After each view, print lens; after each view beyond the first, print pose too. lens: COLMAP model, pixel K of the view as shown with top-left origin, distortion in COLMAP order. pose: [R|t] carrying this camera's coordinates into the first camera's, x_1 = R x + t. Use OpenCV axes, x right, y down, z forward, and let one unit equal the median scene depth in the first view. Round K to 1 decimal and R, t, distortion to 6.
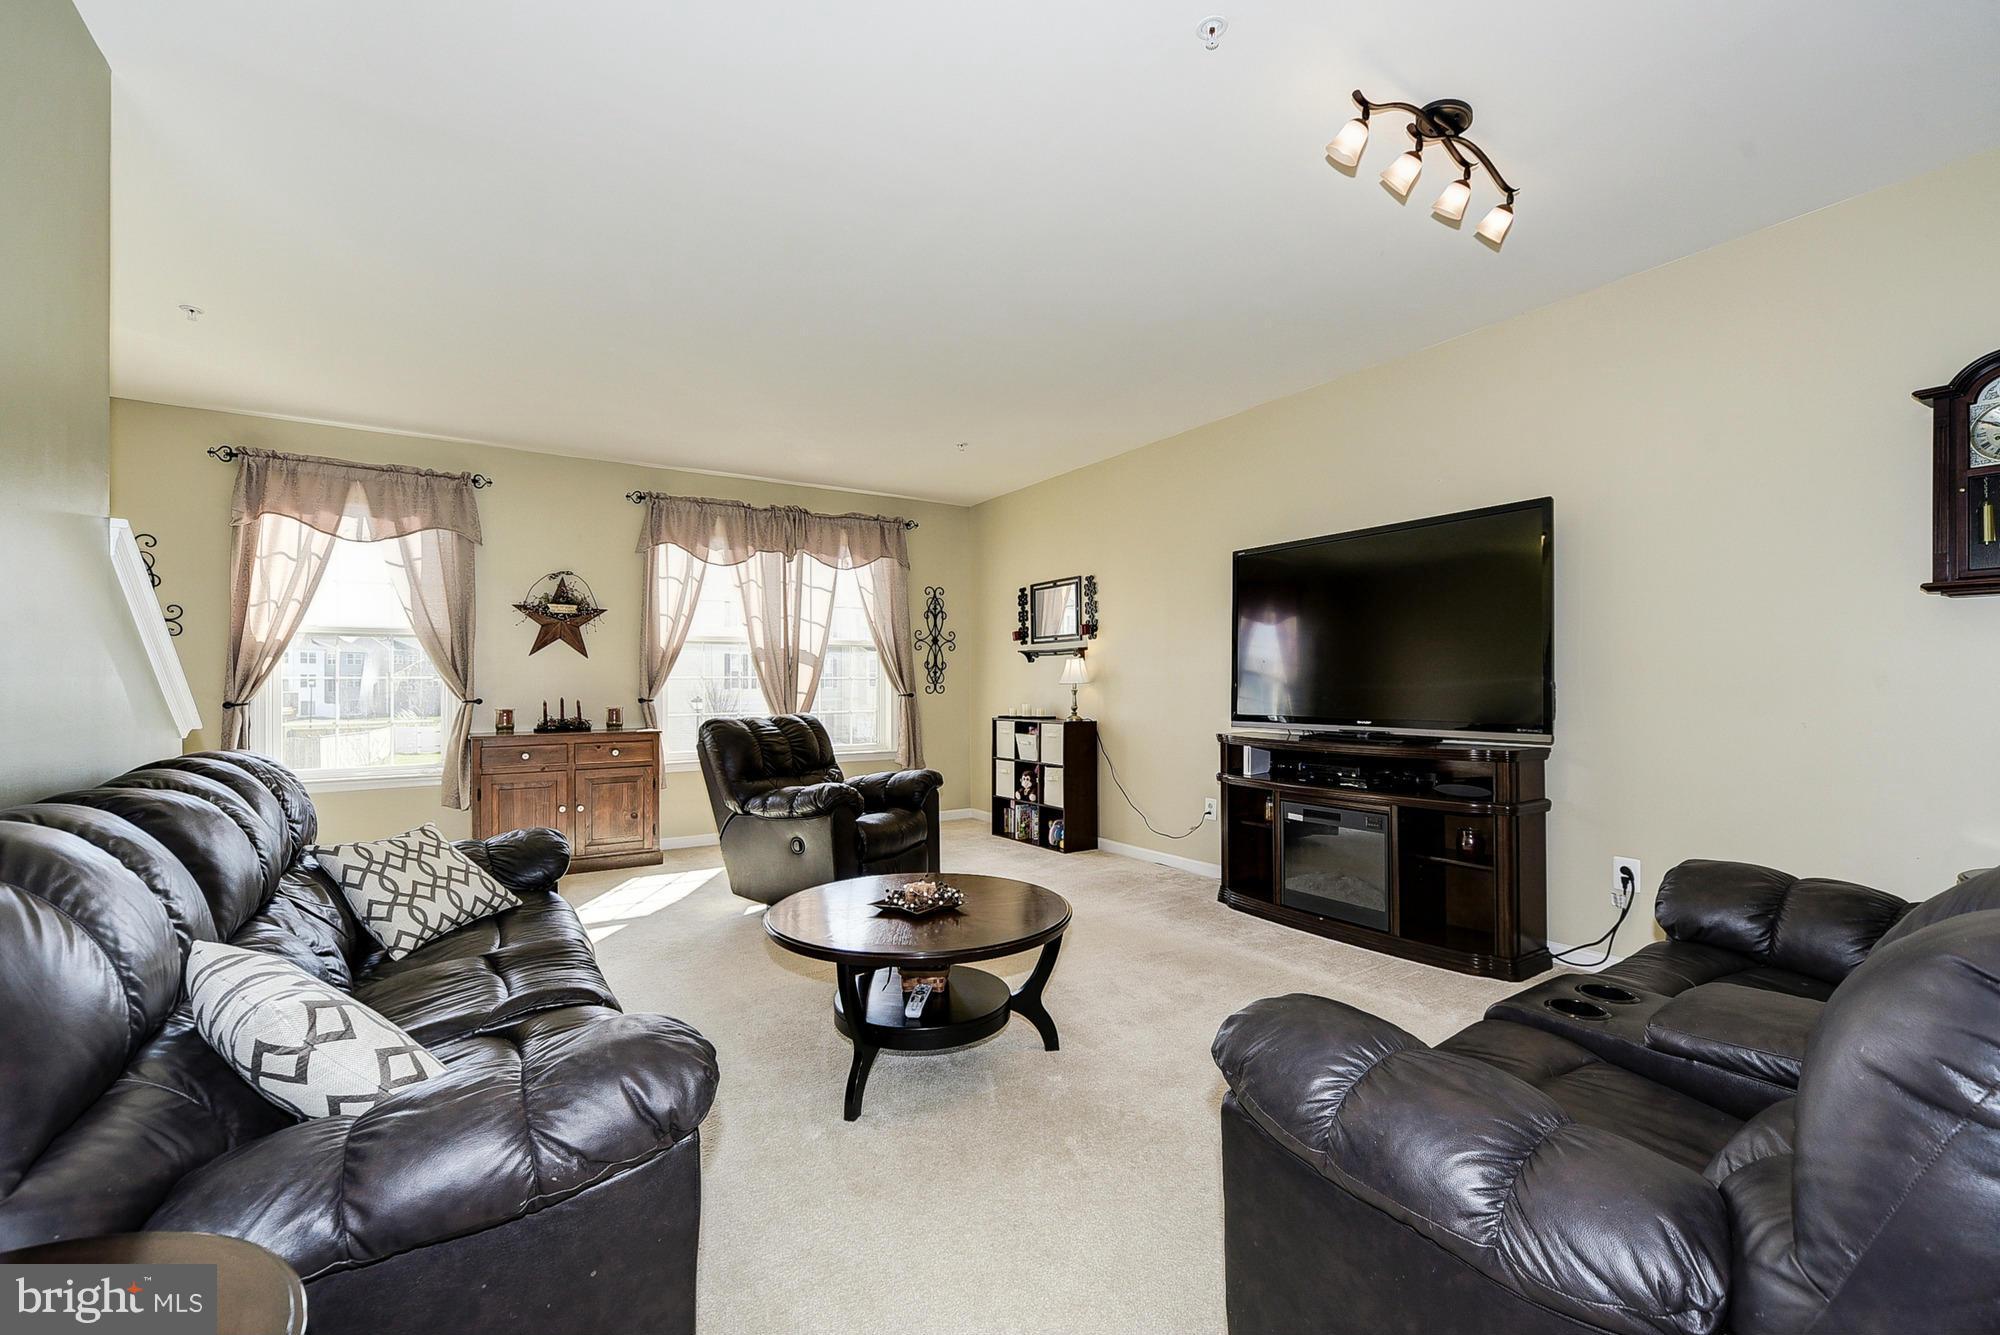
lens RADIAL K [[797.6, 0, 996.0], [0, 797.6, 686.6], [0, 0, 1]] dist [-0.019035, -0.000280]
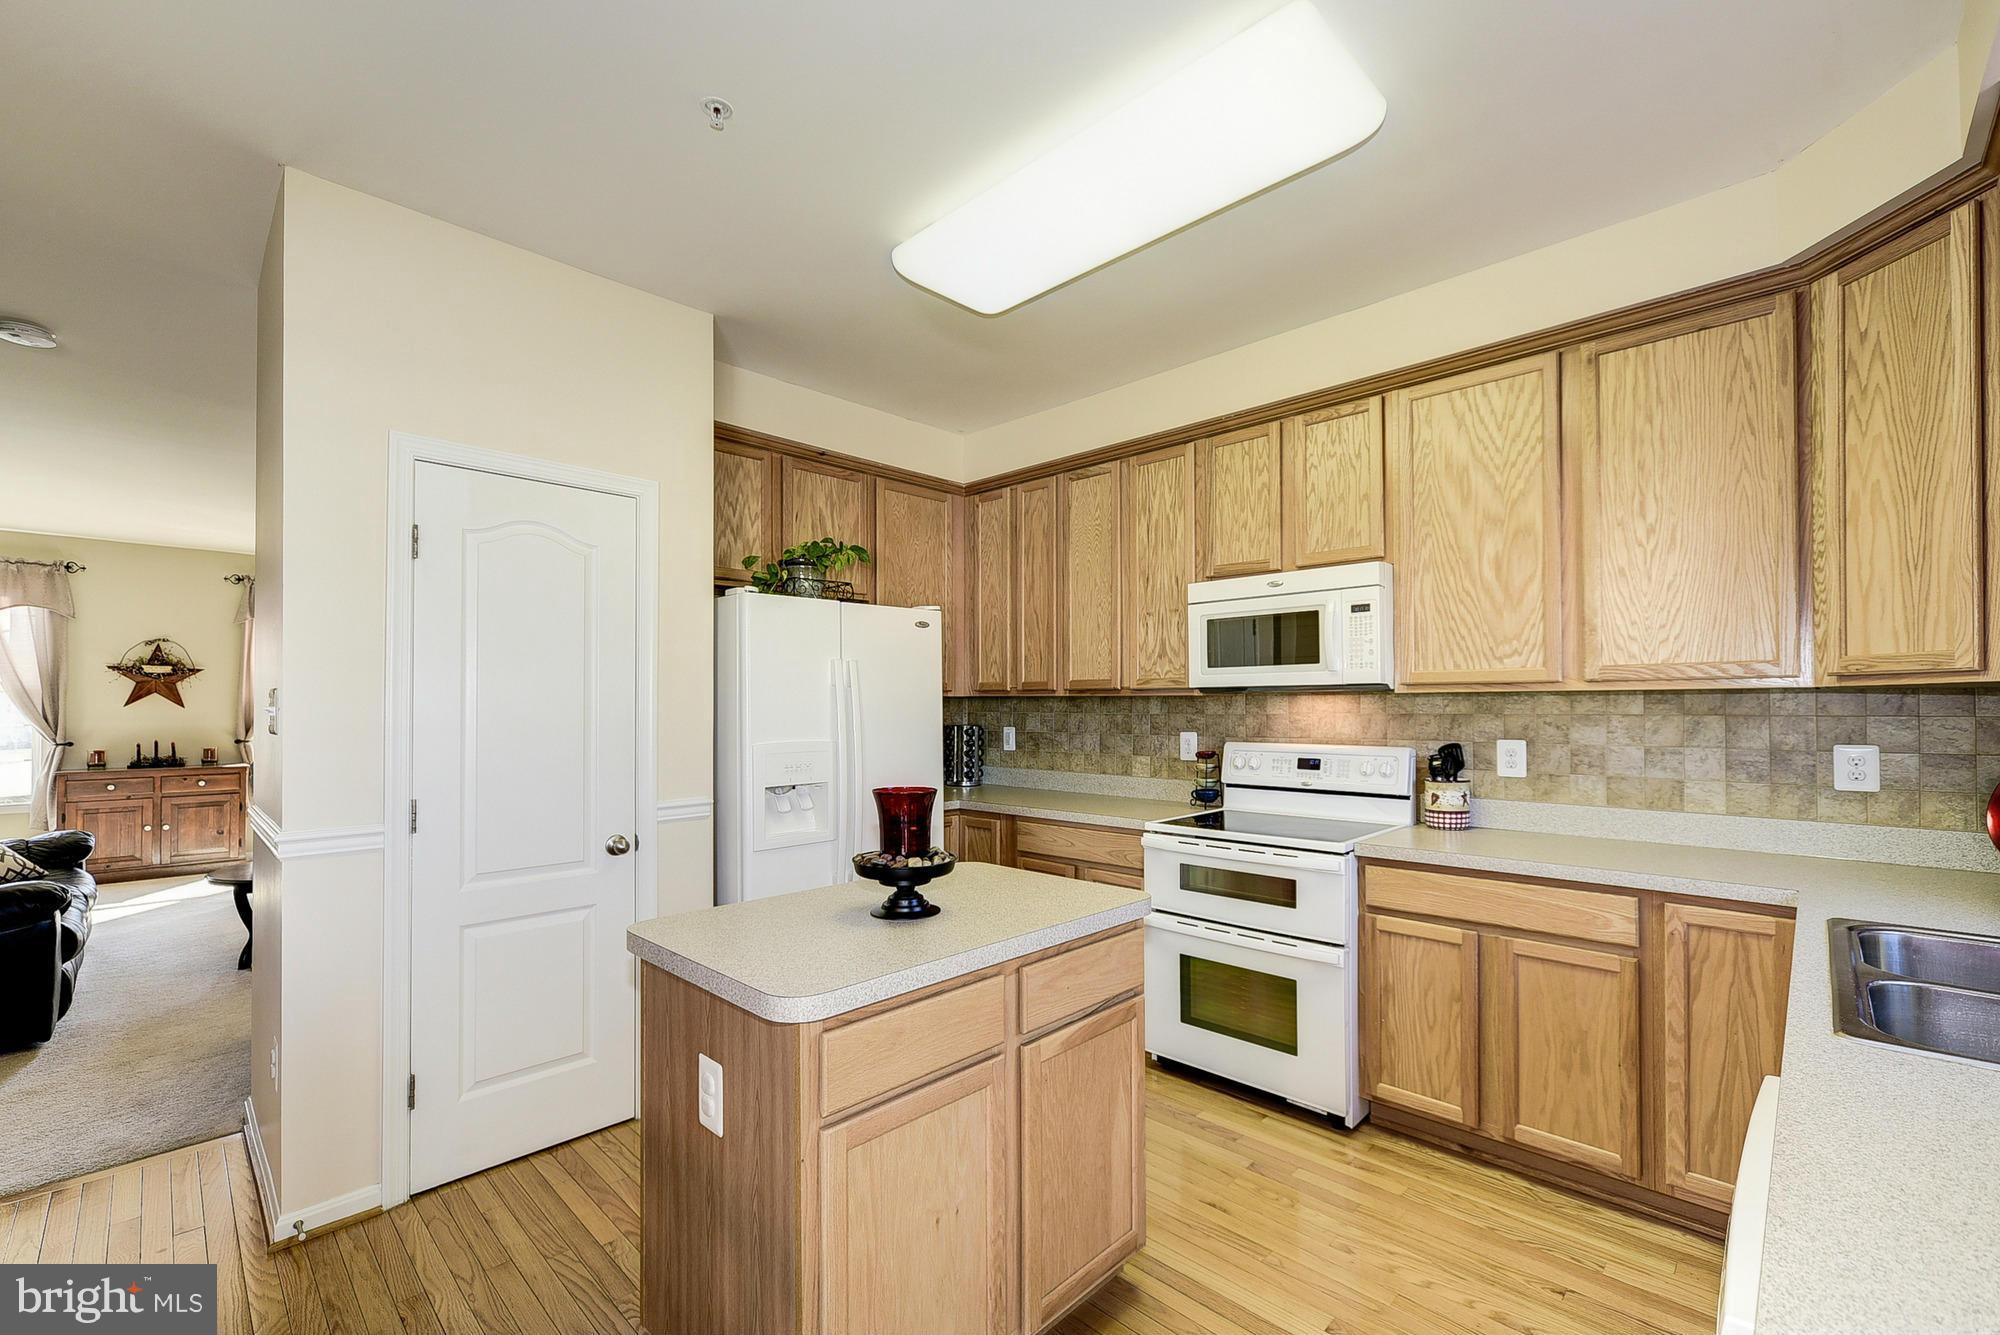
lens RADIAL K [[839.4, 0, 1045.0], [0, 839.4, 694.0], [0, 0, 1]] dist [-0.005241, 0.002188]
pose [[0.975422, 0.005657, 0.220272, 0.538401], [-0.003291, 0.999933, -0.011108, -0.049366], [-0.220320, 0.010110, 0.975375, -0.607383]]
